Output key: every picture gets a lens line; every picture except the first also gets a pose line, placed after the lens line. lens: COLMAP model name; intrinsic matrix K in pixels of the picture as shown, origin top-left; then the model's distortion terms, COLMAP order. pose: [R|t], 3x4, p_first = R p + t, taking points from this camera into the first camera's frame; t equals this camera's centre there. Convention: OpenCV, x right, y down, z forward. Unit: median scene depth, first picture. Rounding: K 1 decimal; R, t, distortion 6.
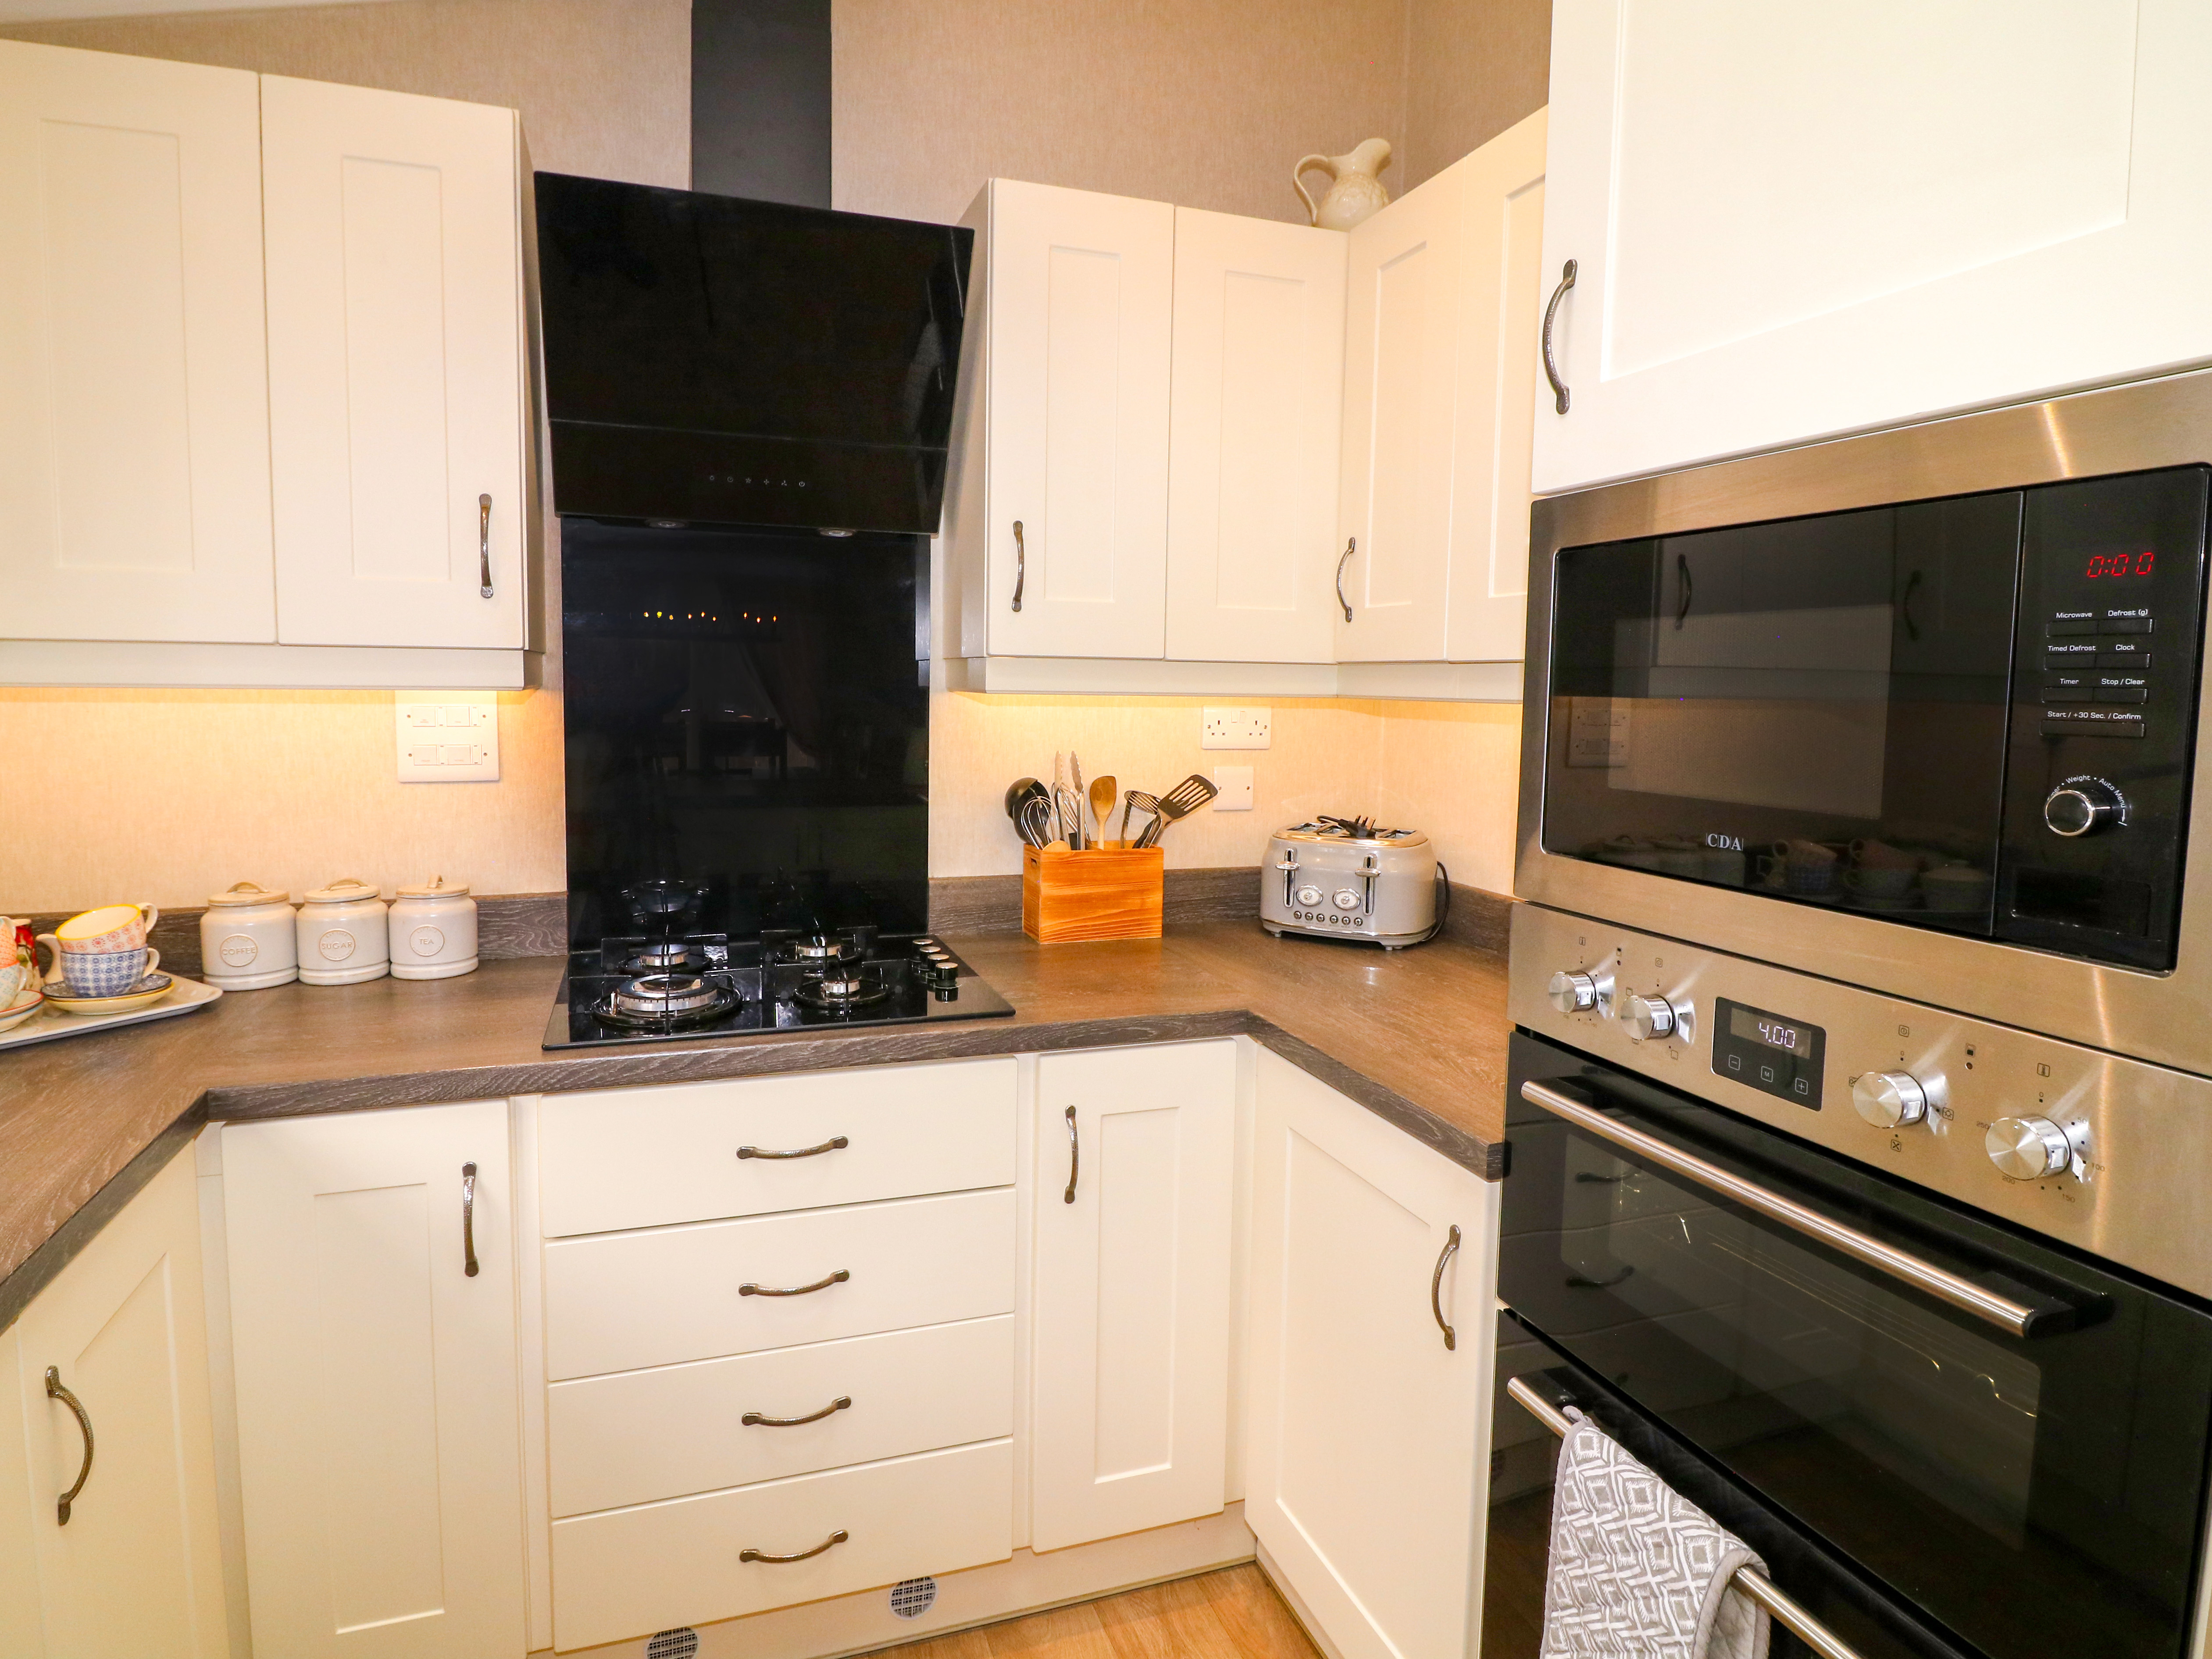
lens RADIAL K [[1213.3, 0, 1068.6], [0, 1213.3, 784.4], [0, 0, 1]] dist [0.004194, -0.016718]
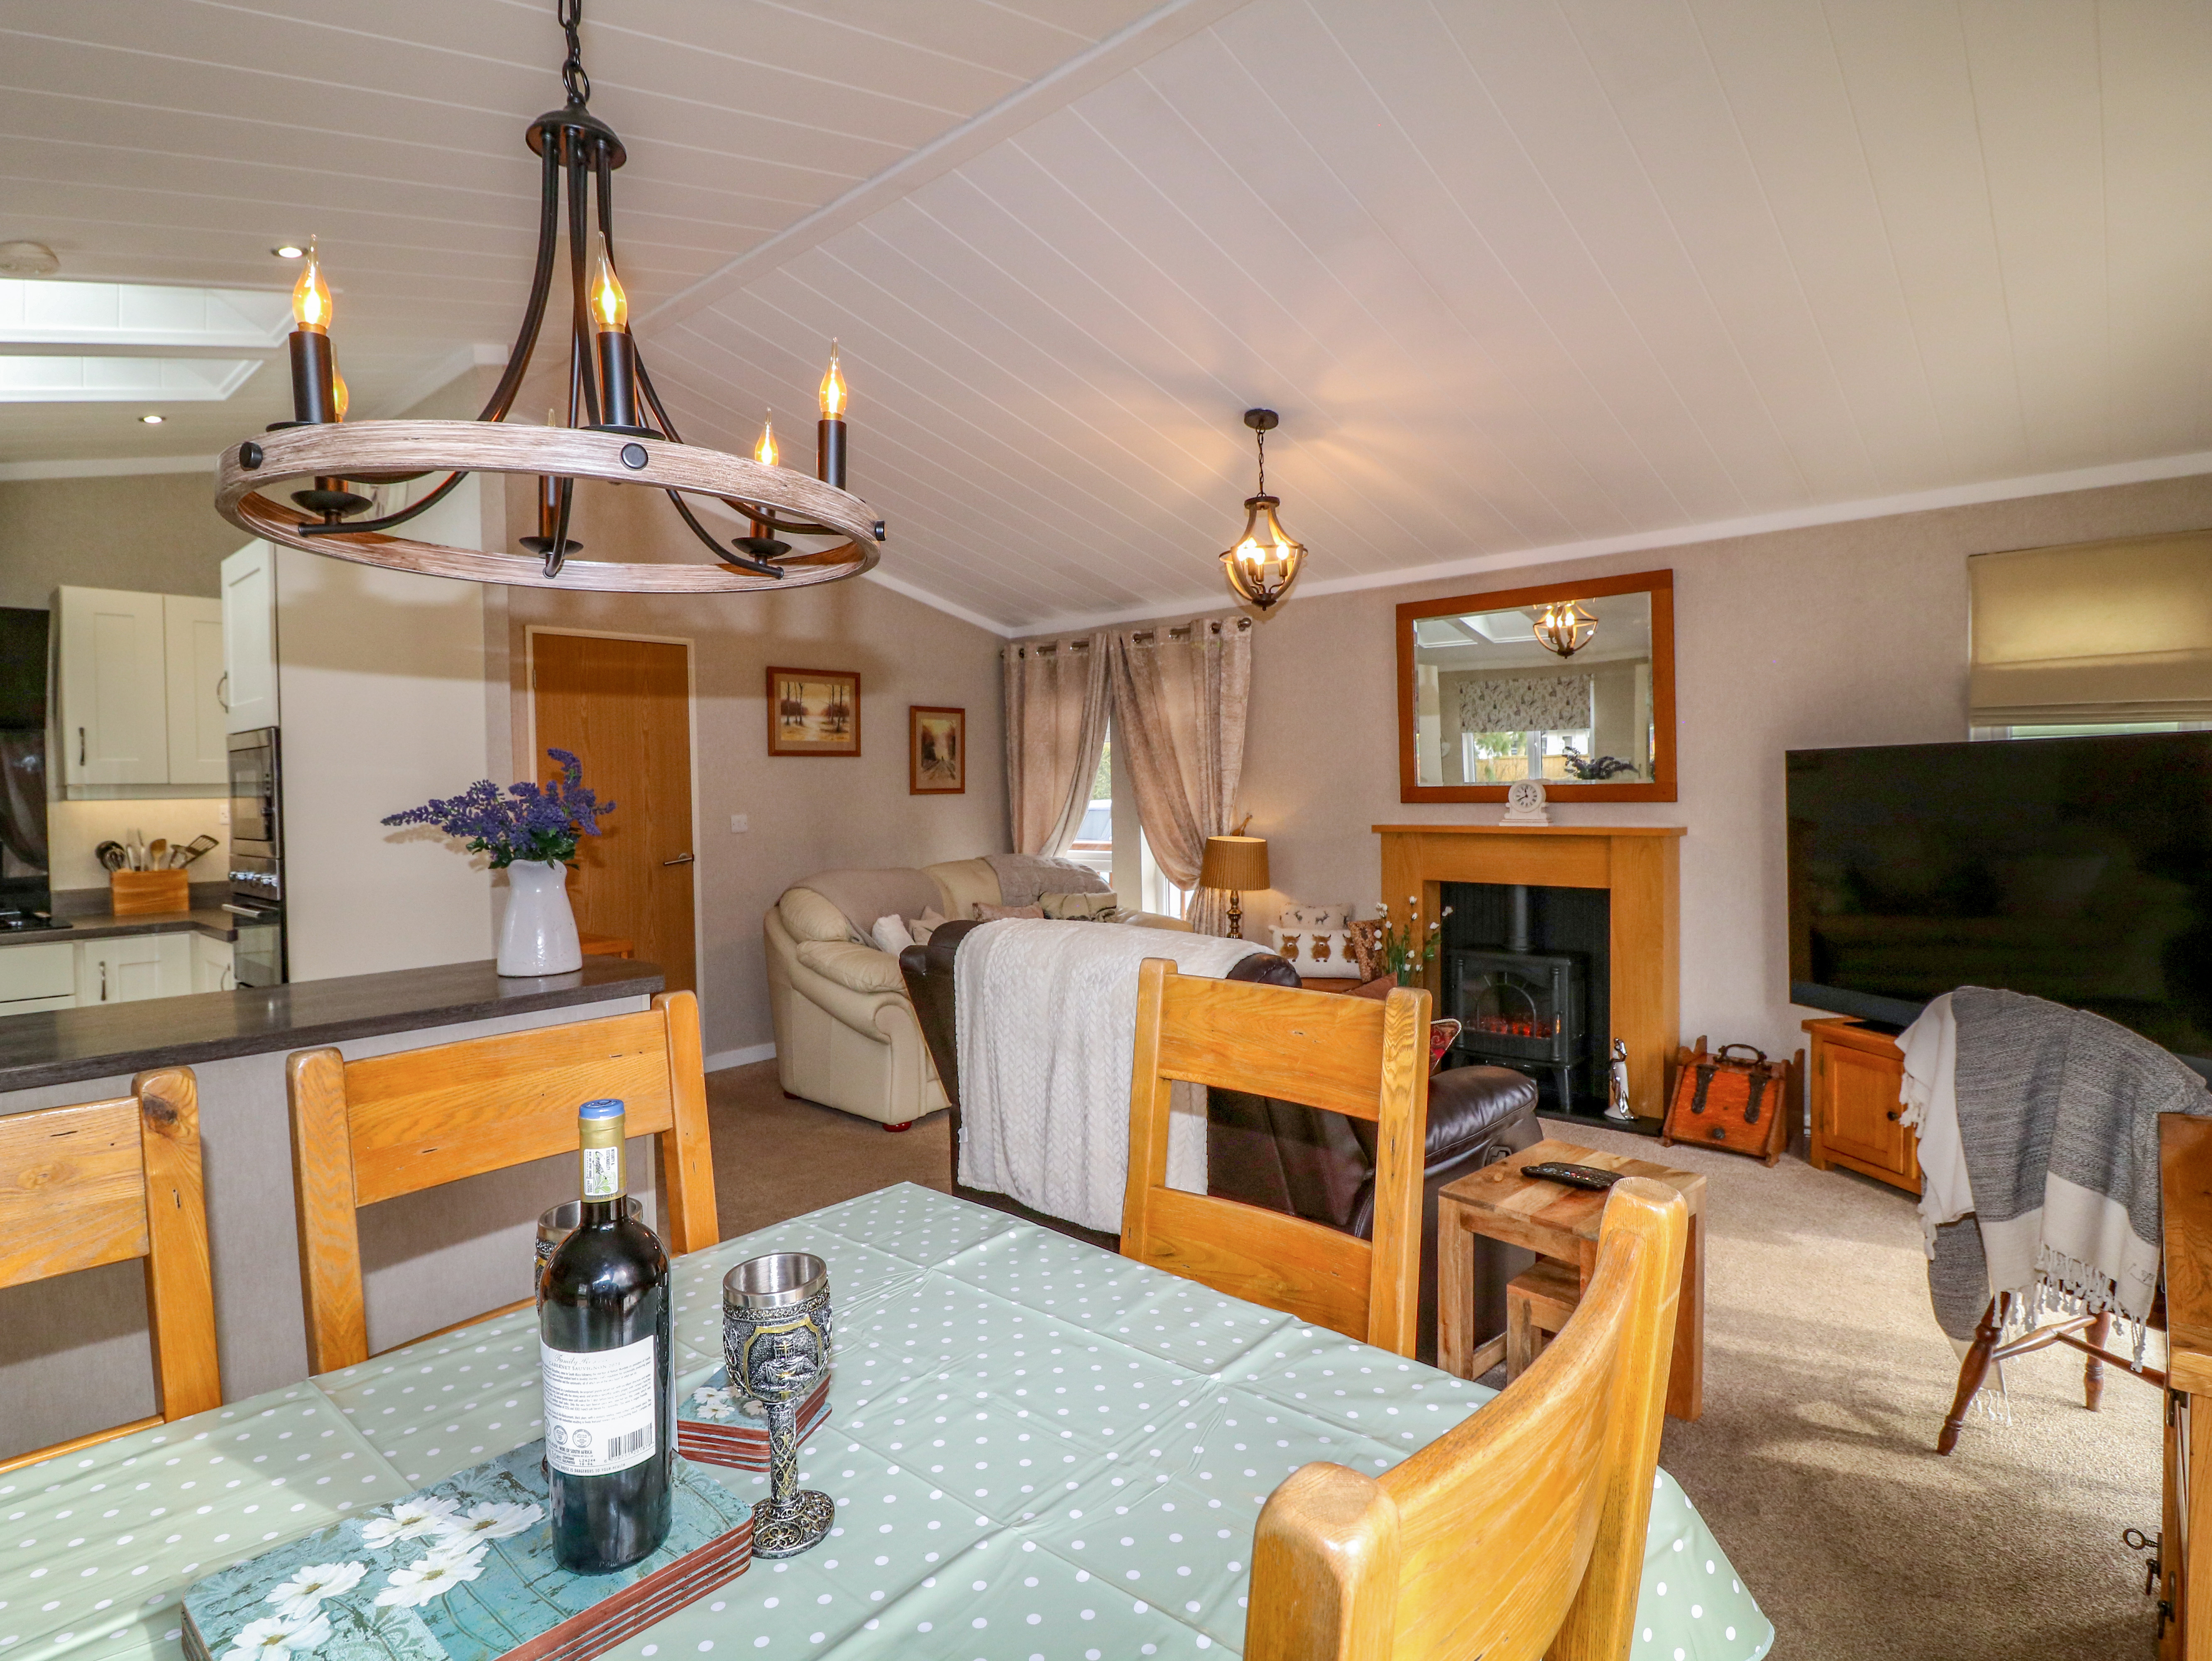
lens RADIAL K [[1151.9, 0, 1099.3], [0, 1151.9, 807.0], [0, 0, 1]] dist [0.002469, -0.013766]
pose [[0.867551, -0.038434, 0.495860, 0.598952], [0.069052, 0.996662, -0.043560, 0.179140], [-0.492530, 0.072031, 0.867309, -2.002938]]
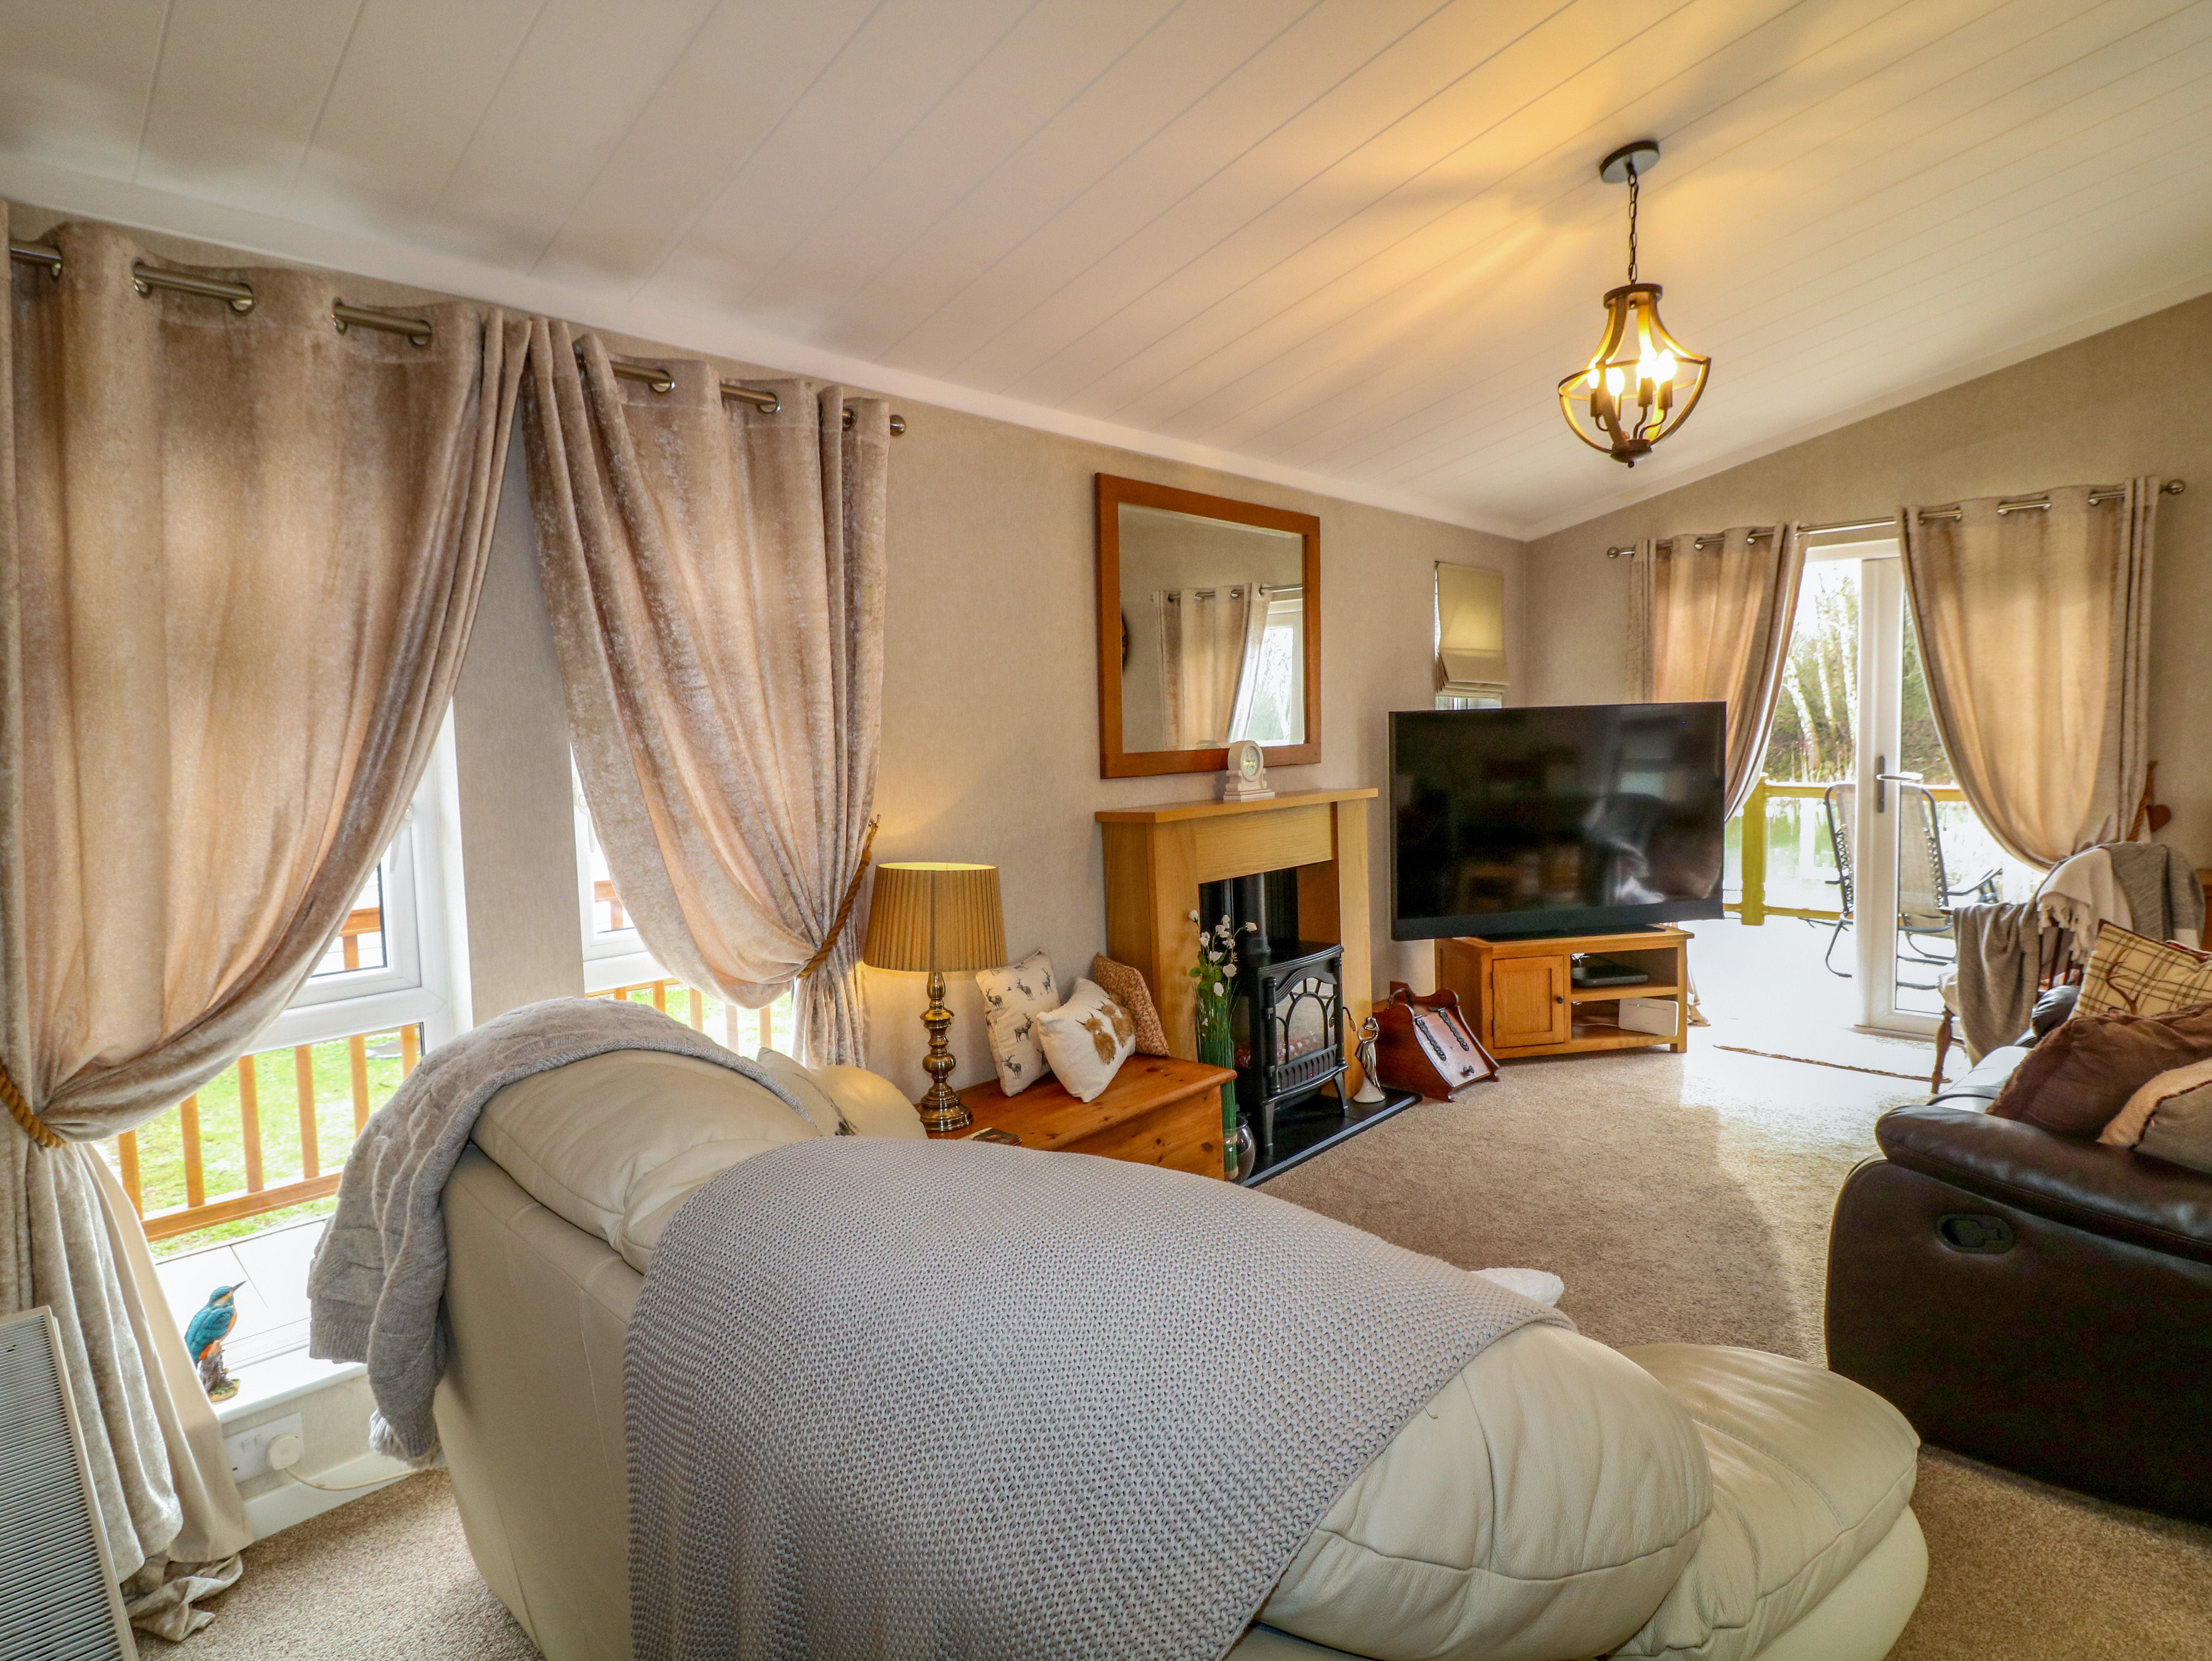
lens RADIAL K [[1151.9, 0, 1109.3], [0, 1151.9, 802.2], [0, 0, 1]] dist [0.002469, -0.013766]
pose [[-0.465436, -0.057893, 0.883186, 1.004020], [0.091884, 0.989306, 0.113272, -0.085089], [-0.880299, 0.133871, -0.455140, 1.037482]]
